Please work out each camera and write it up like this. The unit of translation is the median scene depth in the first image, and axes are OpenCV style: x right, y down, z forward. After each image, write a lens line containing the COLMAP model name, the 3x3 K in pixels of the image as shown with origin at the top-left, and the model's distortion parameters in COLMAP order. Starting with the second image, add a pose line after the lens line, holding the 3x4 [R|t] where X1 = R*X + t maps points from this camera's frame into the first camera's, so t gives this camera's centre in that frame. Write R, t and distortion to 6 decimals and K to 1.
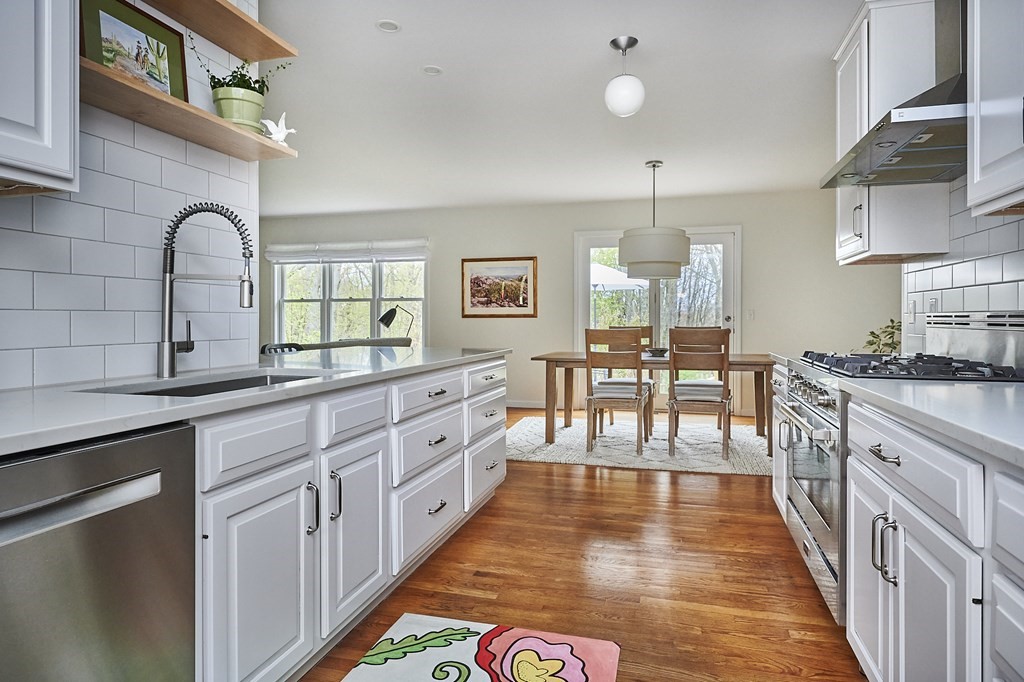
lens RADIAL K [[598.0, 0, 514.3], [0, 598.0, 320.9], [0, 0, 1]] dist [0.001621, 0.000314]
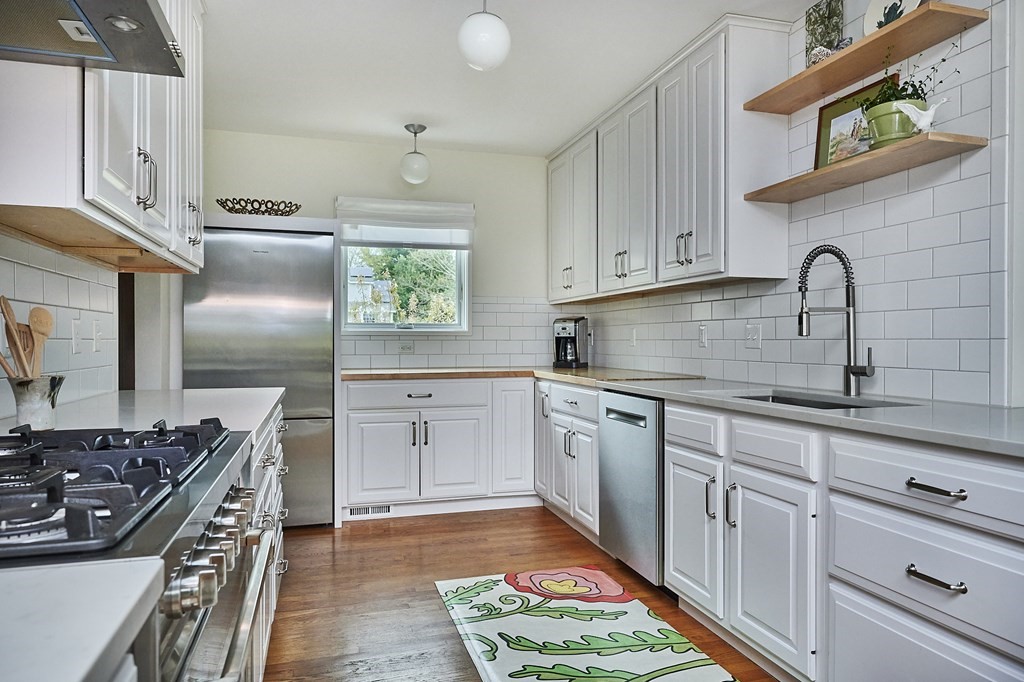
lens RADIAL K [[674.6, 0, 512.0], [0, 674.6, 341.0], [0, 0, 1]] dist [0.000043, 0.000035]
pose [[-0.852359, -0.002200, -0.522952, 0.481766], [-0.004682, 0.999983, 0.003425, -0.009831], [0.522935, 0.005368, -0.852355, 1.265102]]
